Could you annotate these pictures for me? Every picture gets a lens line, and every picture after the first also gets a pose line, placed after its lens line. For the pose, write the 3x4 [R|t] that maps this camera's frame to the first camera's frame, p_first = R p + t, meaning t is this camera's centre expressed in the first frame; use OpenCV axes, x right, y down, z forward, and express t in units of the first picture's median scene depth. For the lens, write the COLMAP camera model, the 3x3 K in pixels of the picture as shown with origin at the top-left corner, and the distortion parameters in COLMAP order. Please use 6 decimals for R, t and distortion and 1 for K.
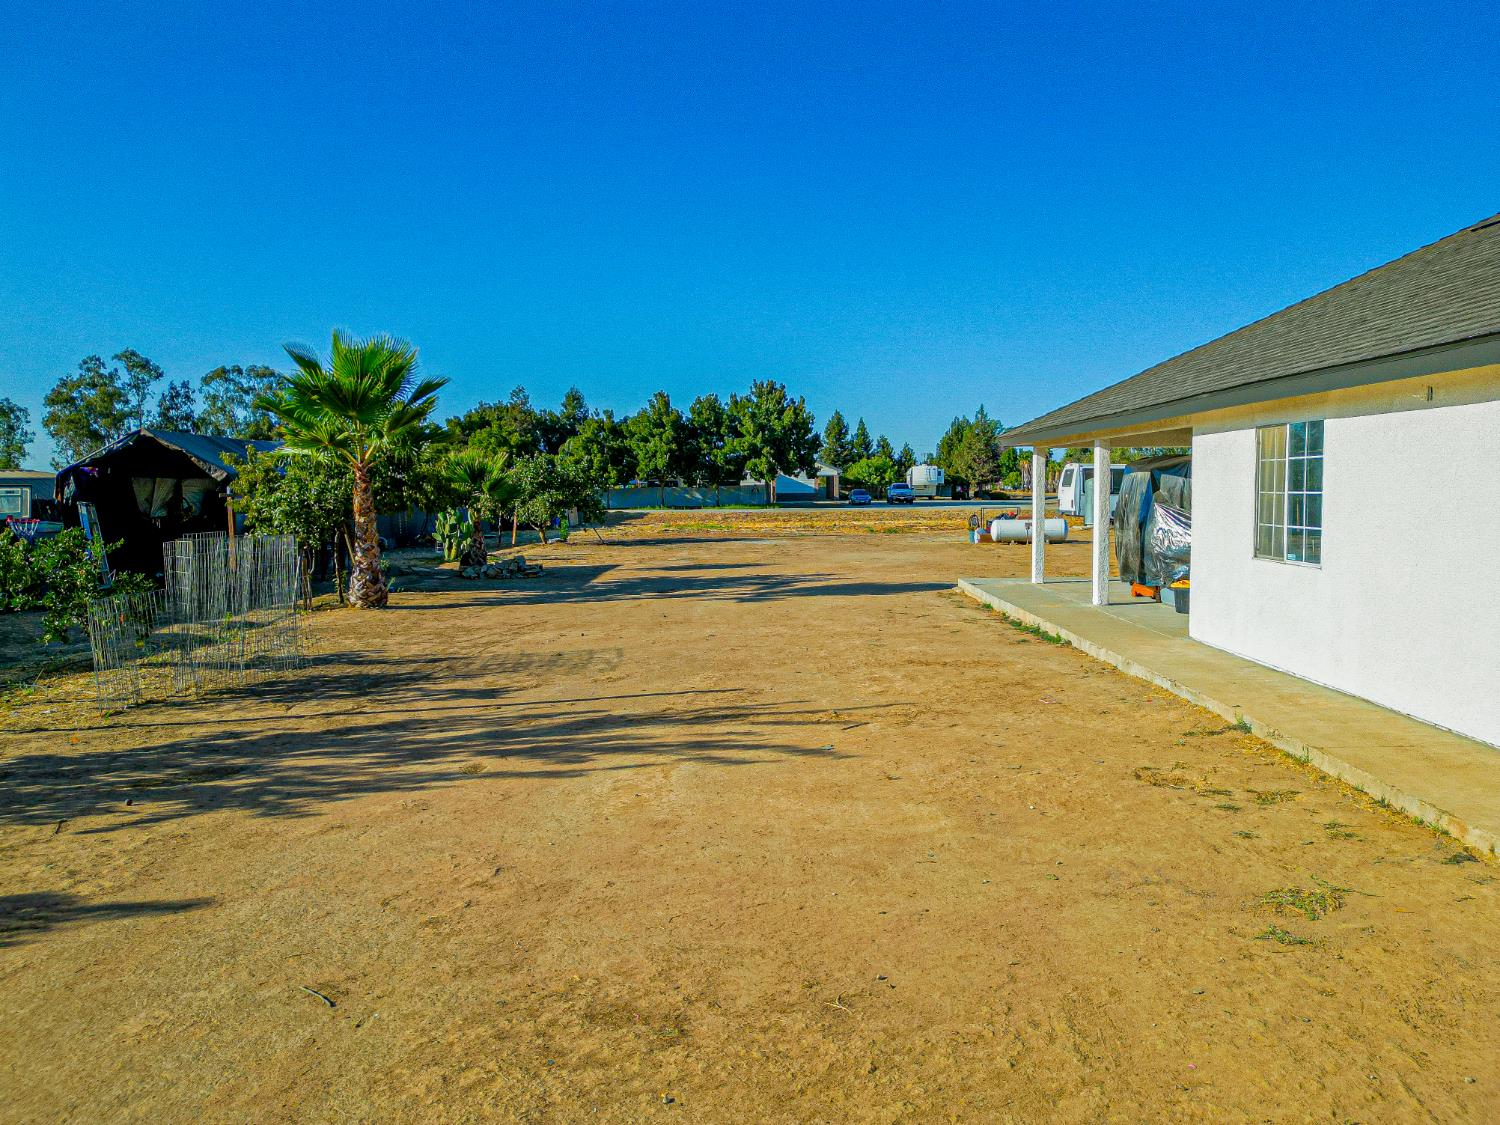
lens RADIAL K [[1065.1, 0, 750.0], [0, 1065.1, 562.5], [0, 0, 1]] dist [0.076562, -0.069340]
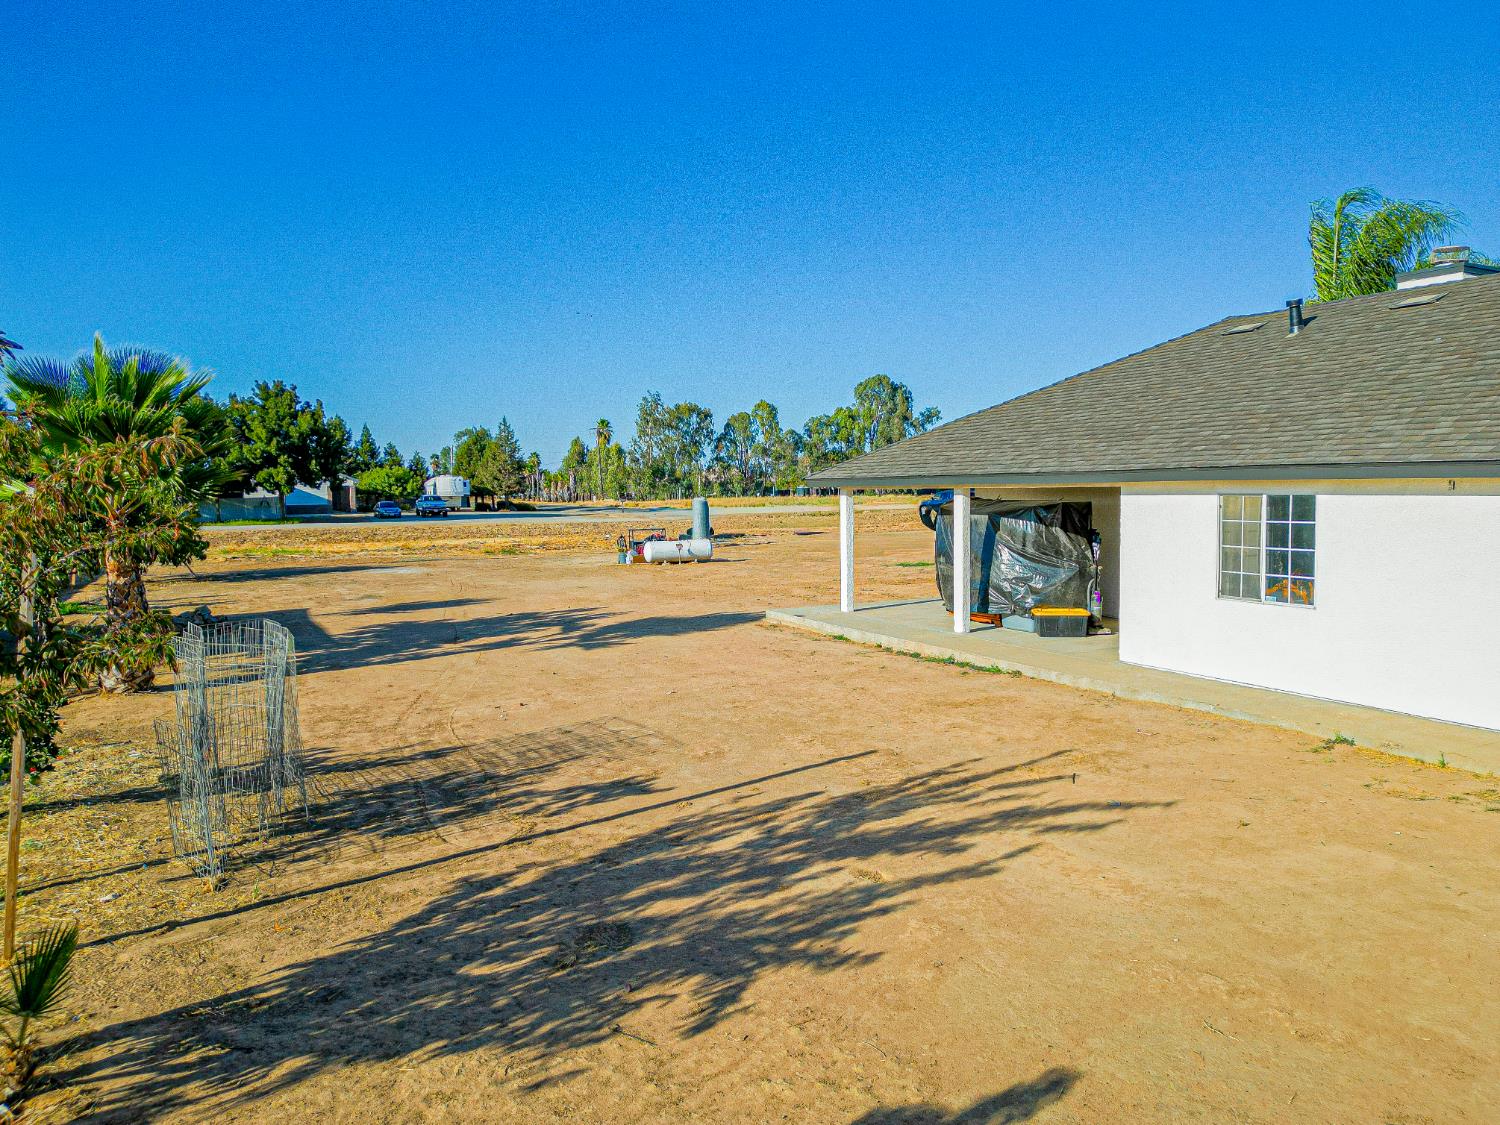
lens RADIAL K [[1065.1, 0, 750.0], [0, 1065.1, 562.5], [0, 0, 1]] dist [0.076562, -0.069340]
pose [[0.876270, -0.034298, 0.480599, -0.339200], [0.036161, 0.999331, 0.005384, -0.040034], [-0.480462, 0.012661, 0.876924, 0.090754]]
